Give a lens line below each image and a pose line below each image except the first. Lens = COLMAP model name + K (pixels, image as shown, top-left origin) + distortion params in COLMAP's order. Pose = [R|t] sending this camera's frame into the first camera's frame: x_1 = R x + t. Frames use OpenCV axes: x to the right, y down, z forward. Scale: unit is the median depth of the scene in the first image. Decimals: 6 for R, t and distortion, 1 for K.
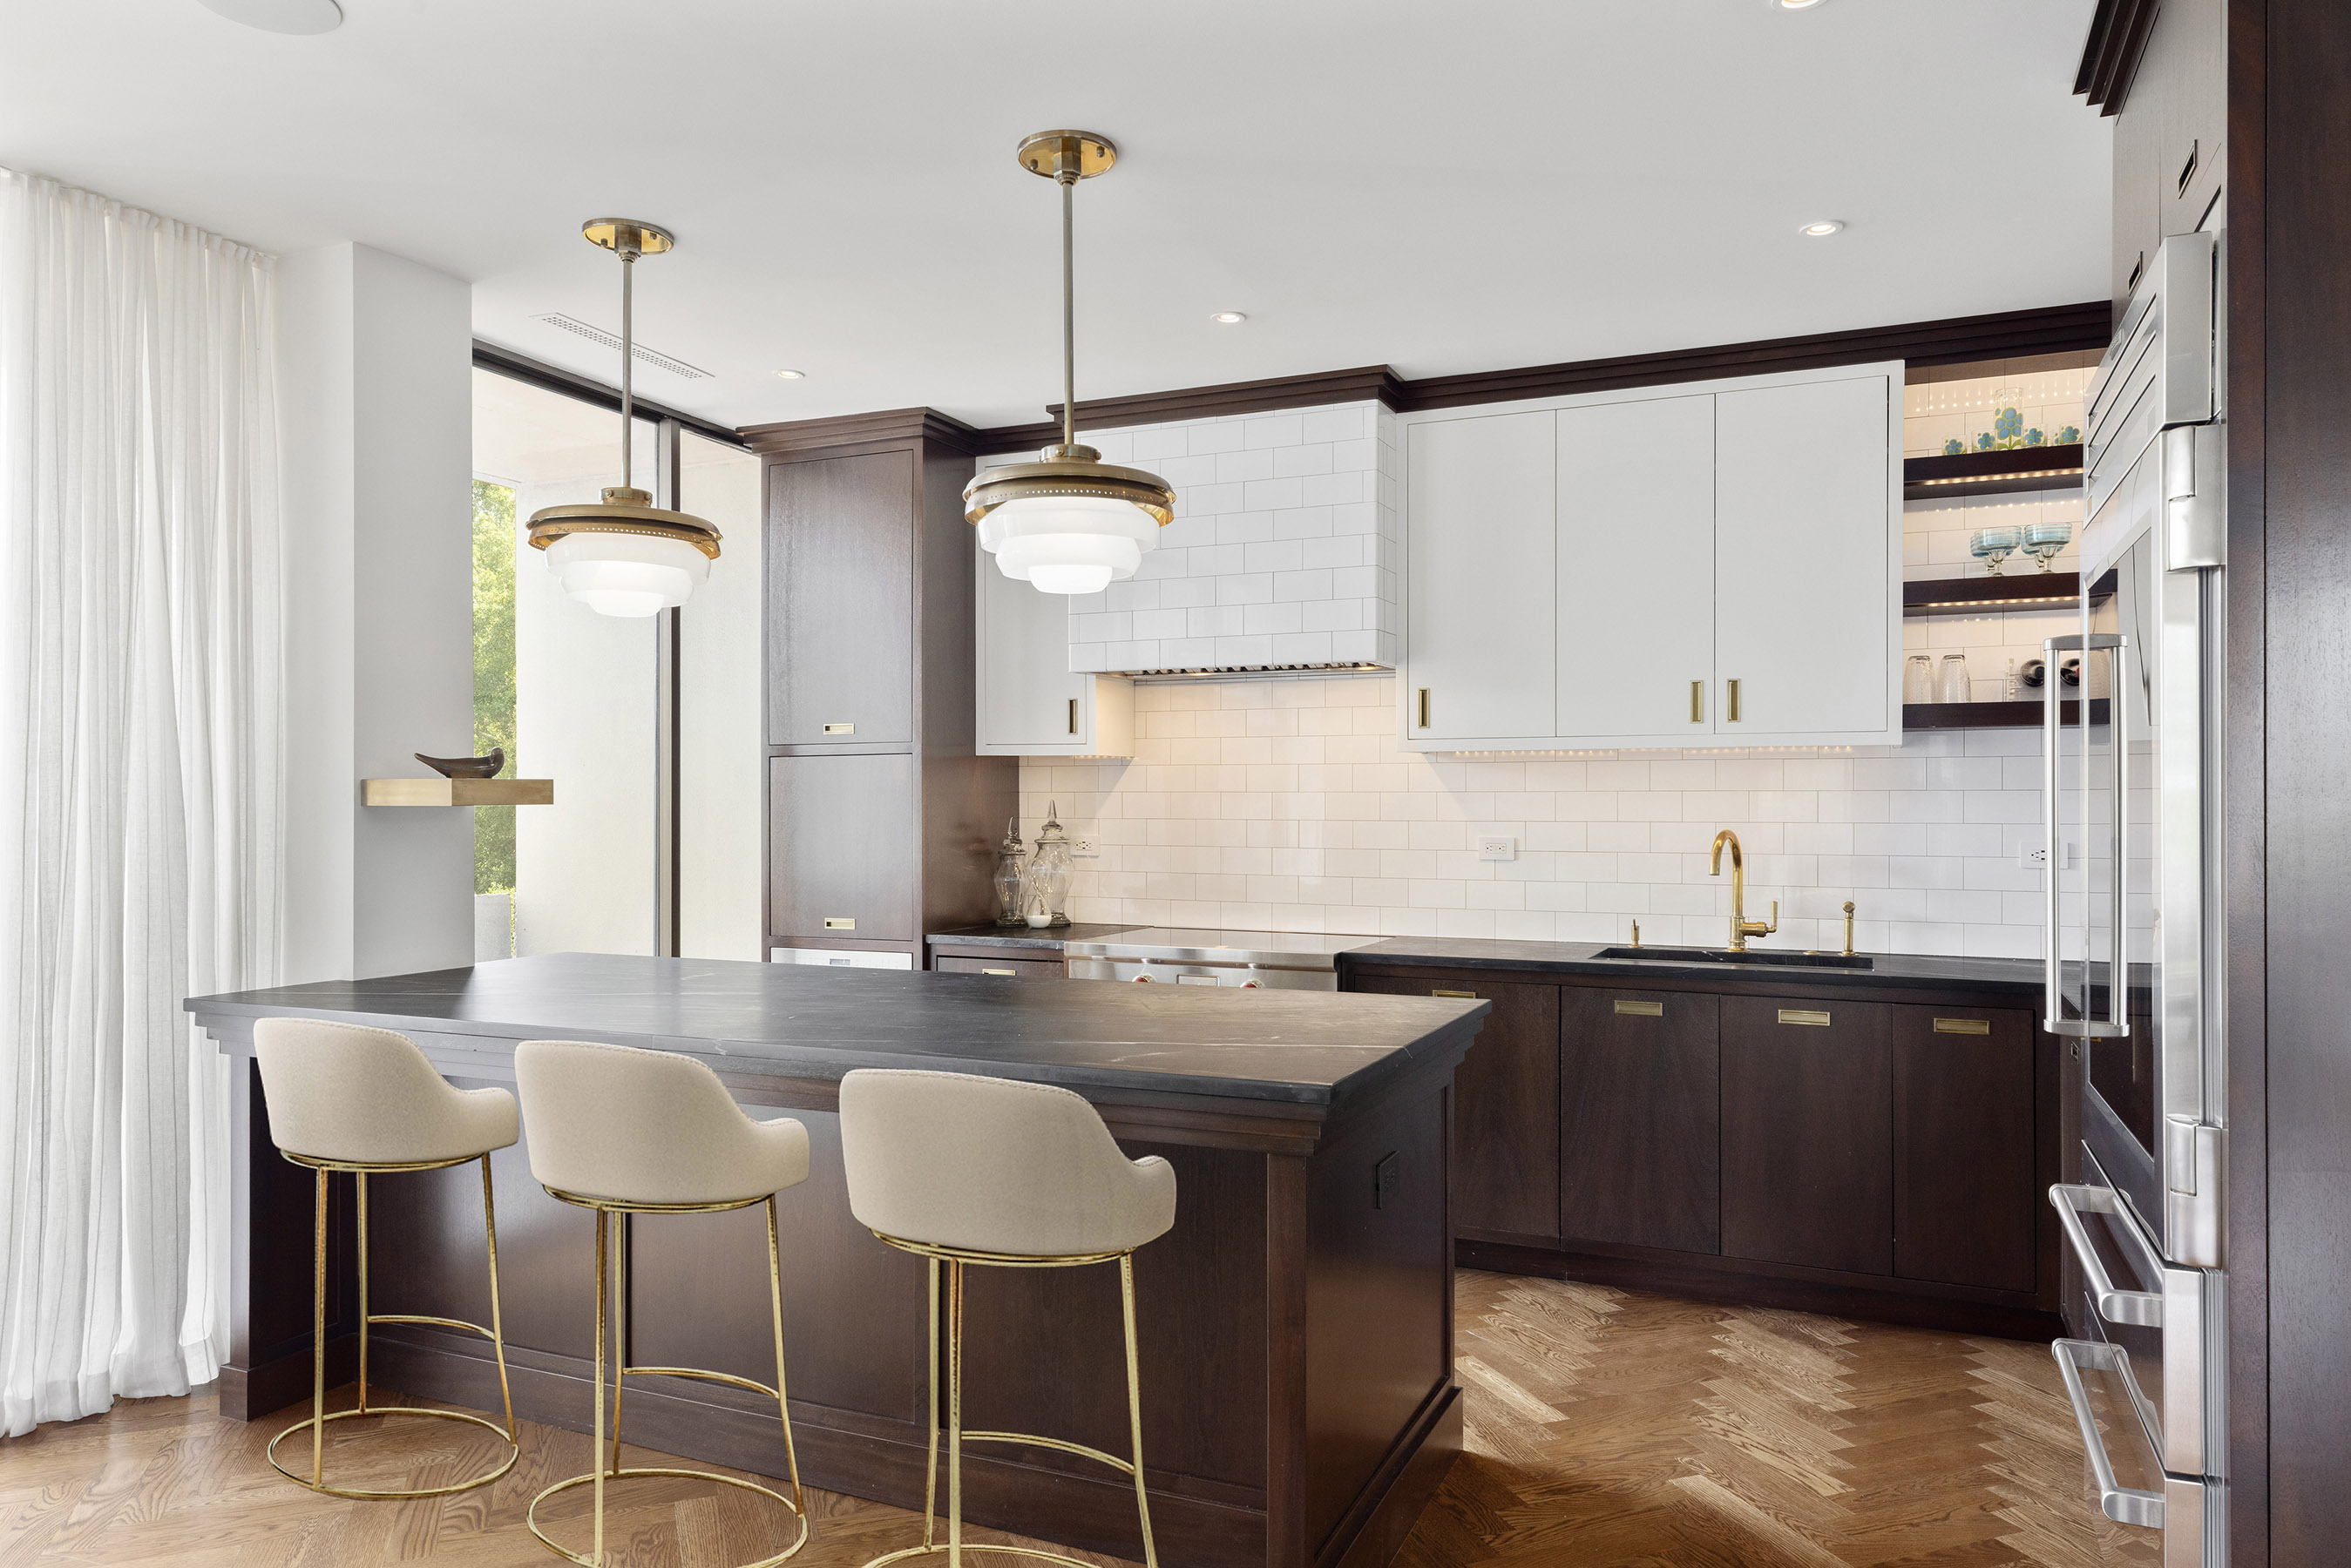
lens RADIAL K [[1530.3, 0, 1173.3], [0, 1530.3, 798.7], [0, 0, 1]] dist [0.004736, 0.012126]
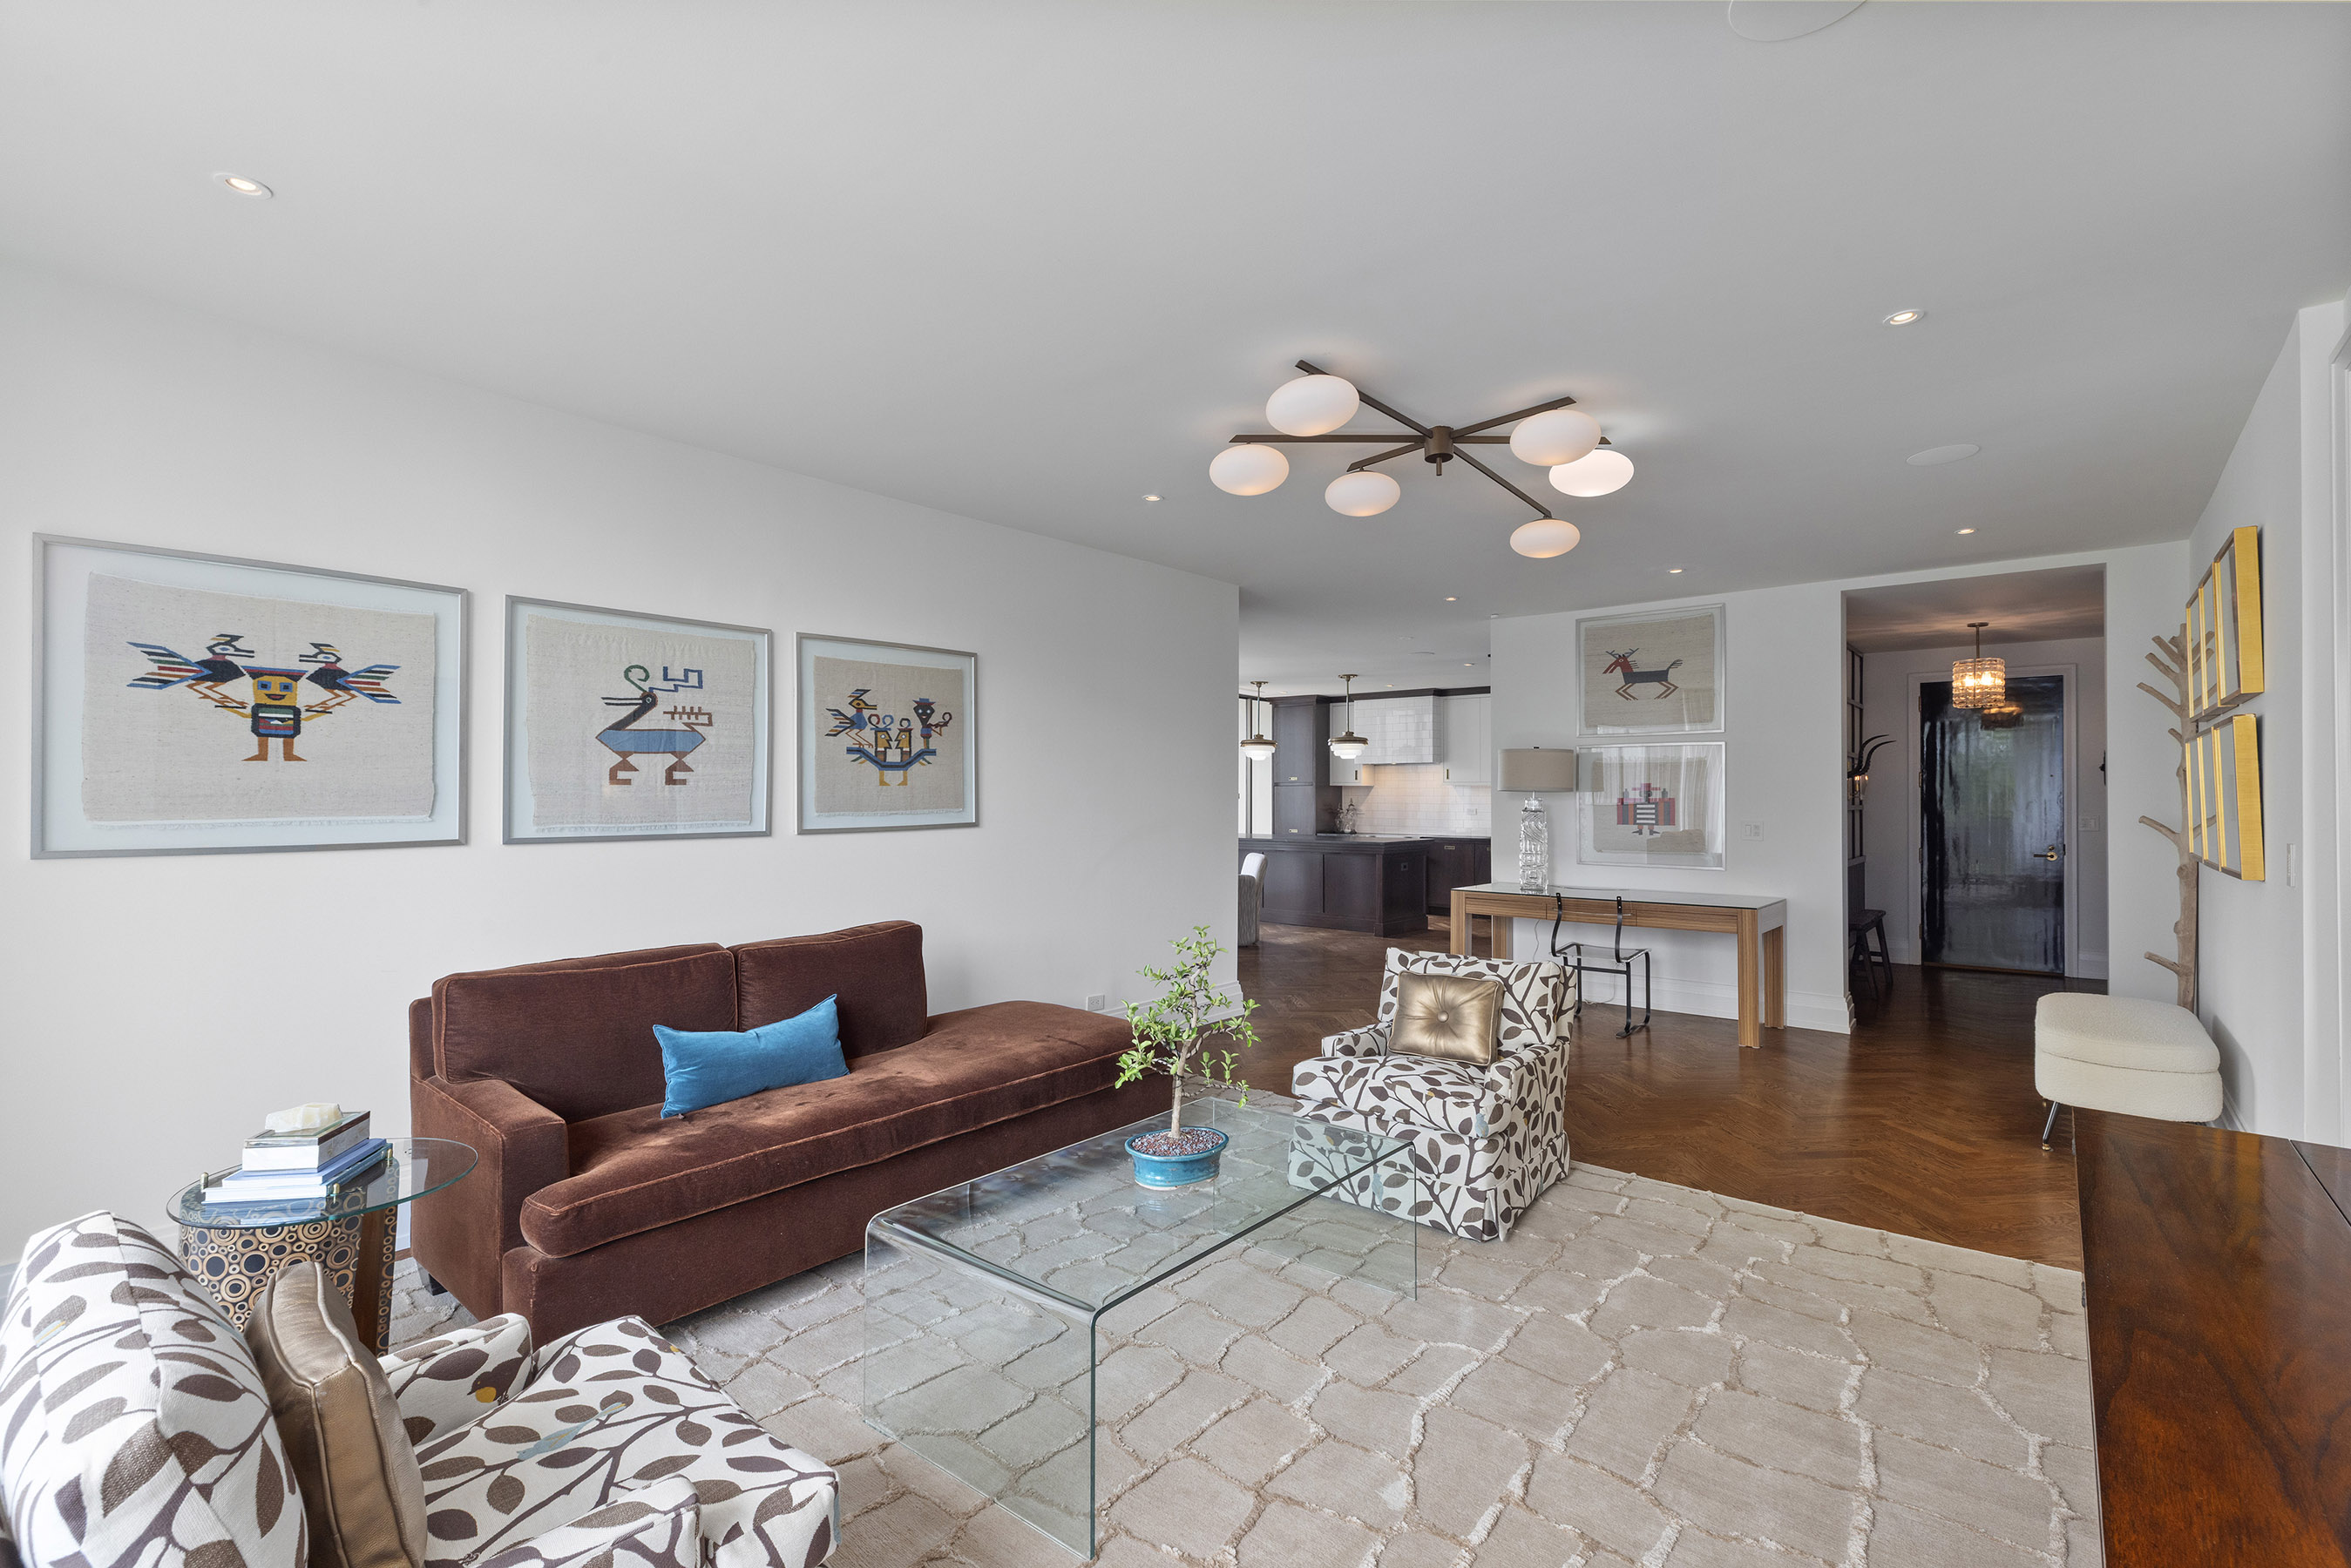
lens RADIAL K [[1039.1, 0, 1180.5], [0, 1039.1, 783.5], [0, 0, 1]] dist [-0.000446, -0.000016]
pose [[0.964286, -0.001382, -0.264860, 0.235047], [-0.001443, 0.999944, -0.010470, -0.009224], [0.264860, 0.010478, 0.964230, -1.886192]]
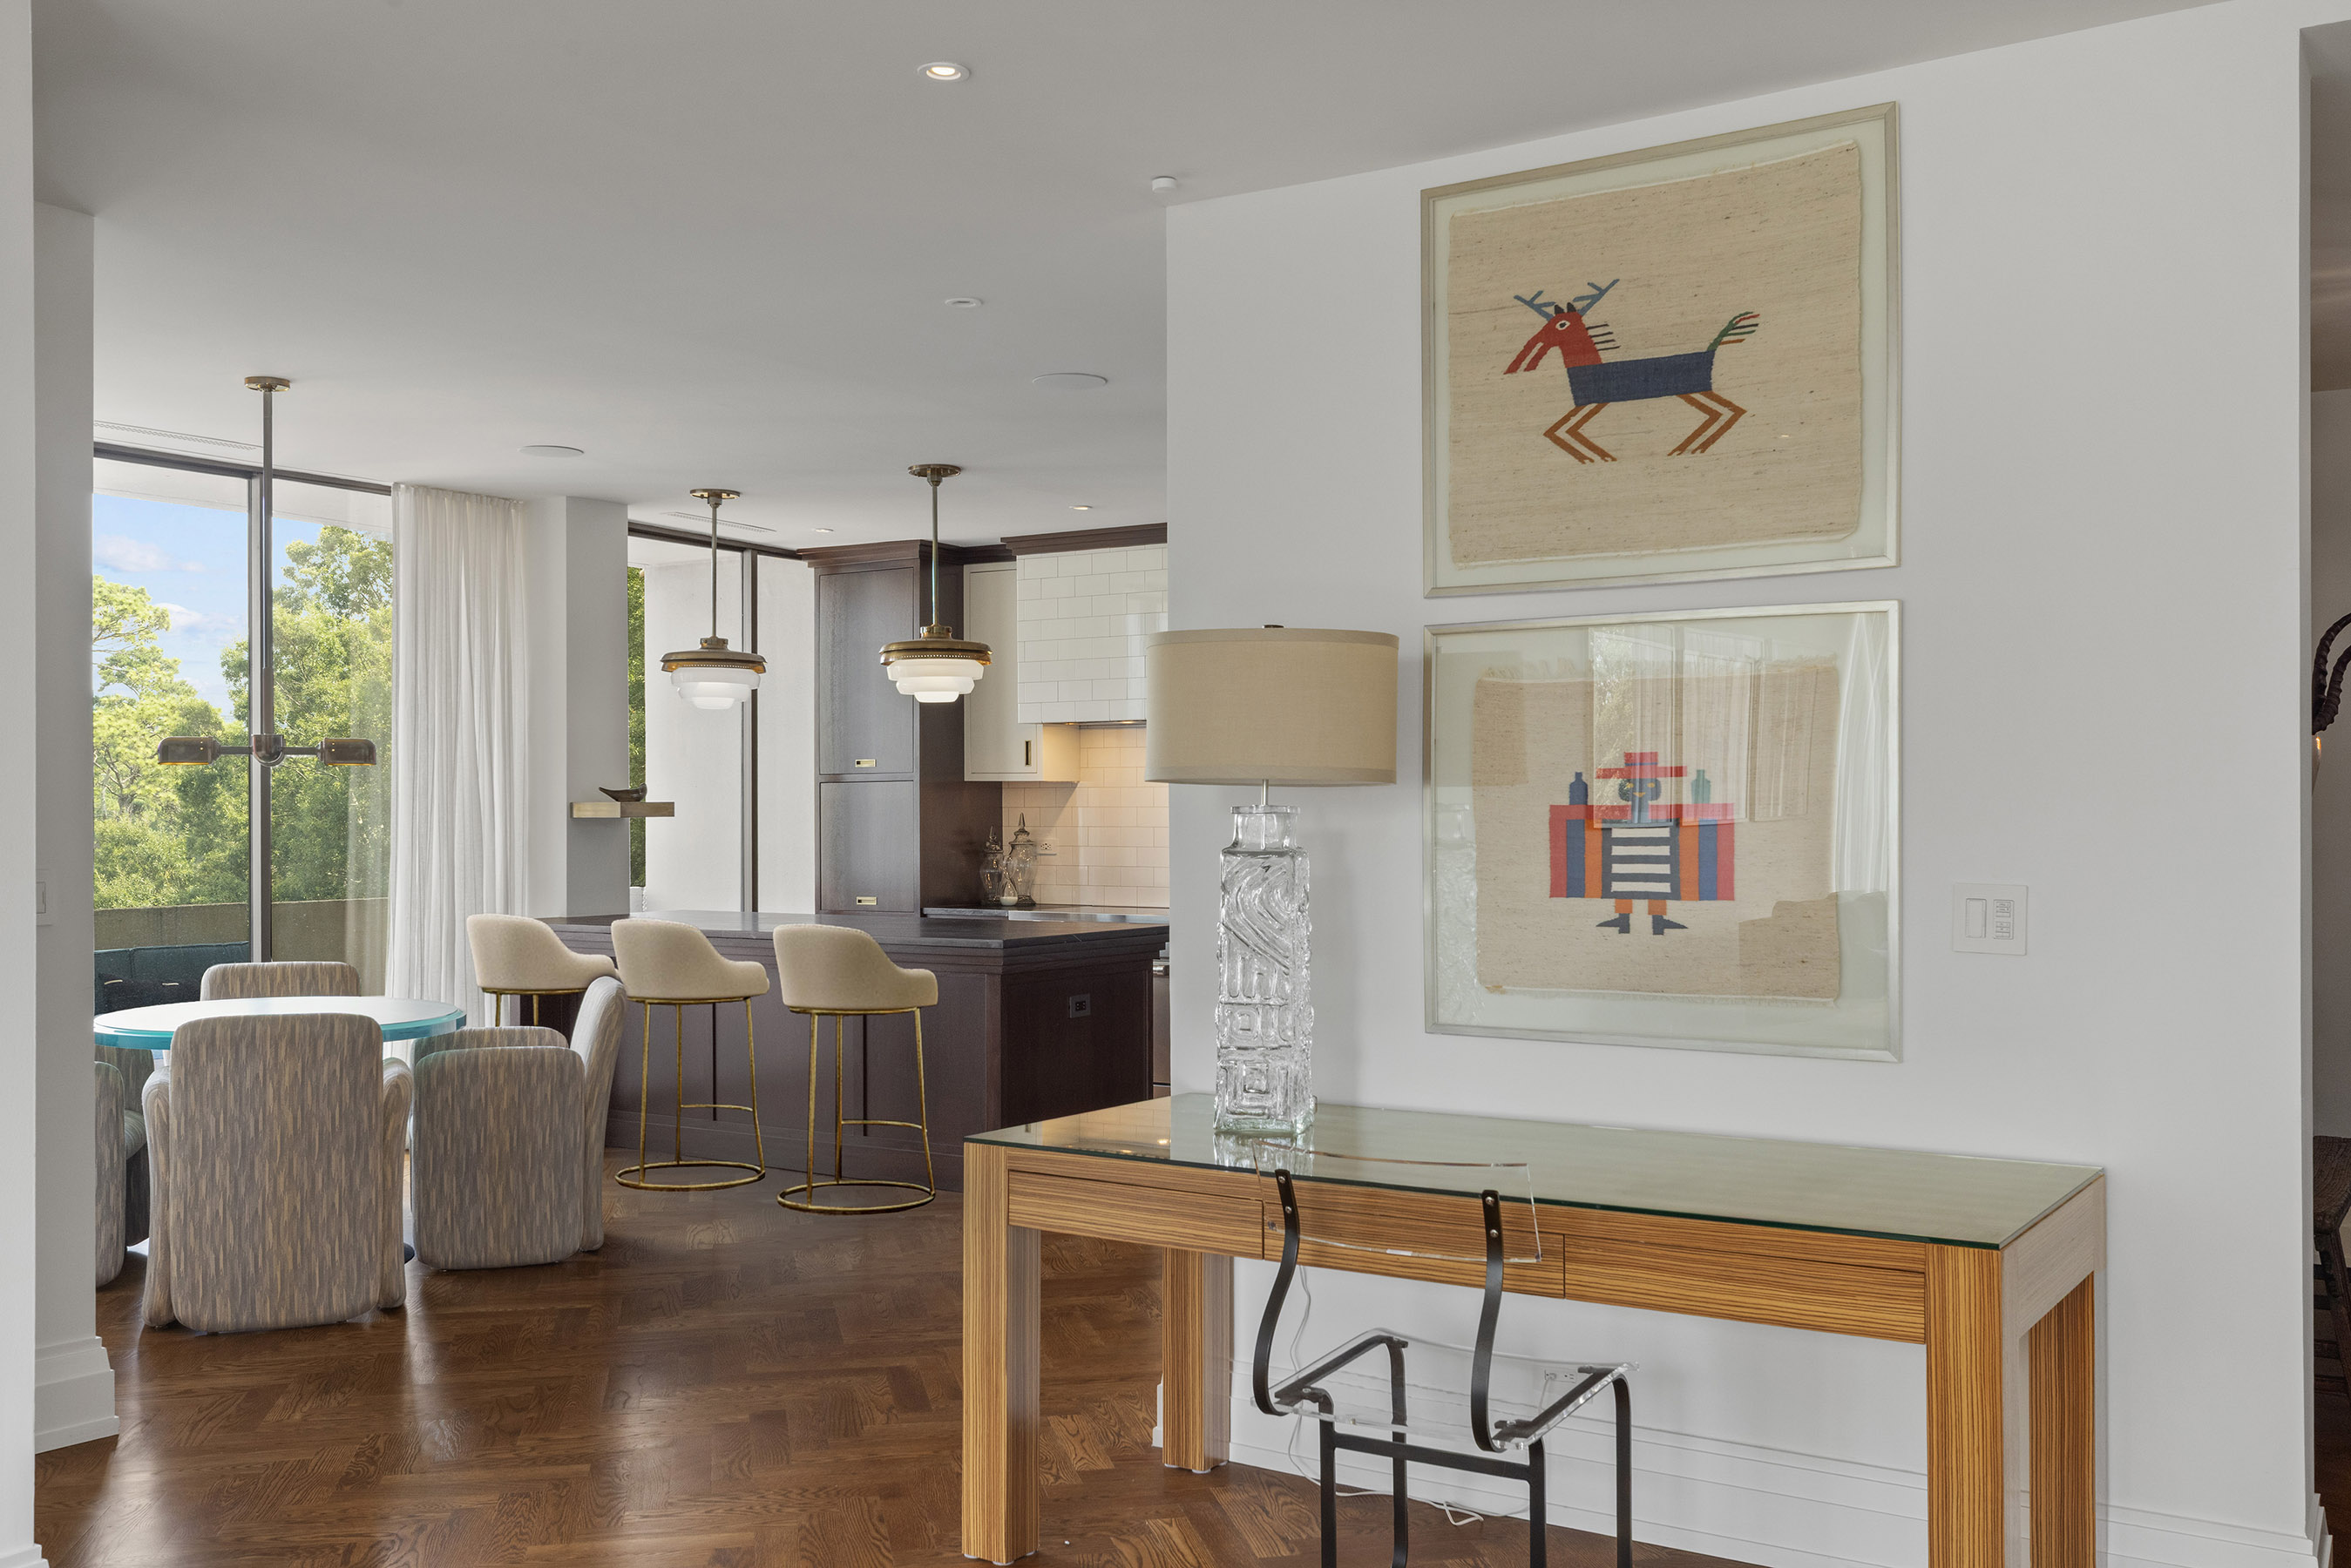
lens RADIAL K [[2085.6, 0, 1191.1], [0, 2085.6, 804.7], [0, 0, 1]] dist [-0.011626, 0.022231]
pose [[0.990417, -0.002587, -0.138088, 0.433258], [0.002277, 0.999995, -0.002399, -0.002406], [0.138093, 0.002062, 0.990417, -1.087291]]
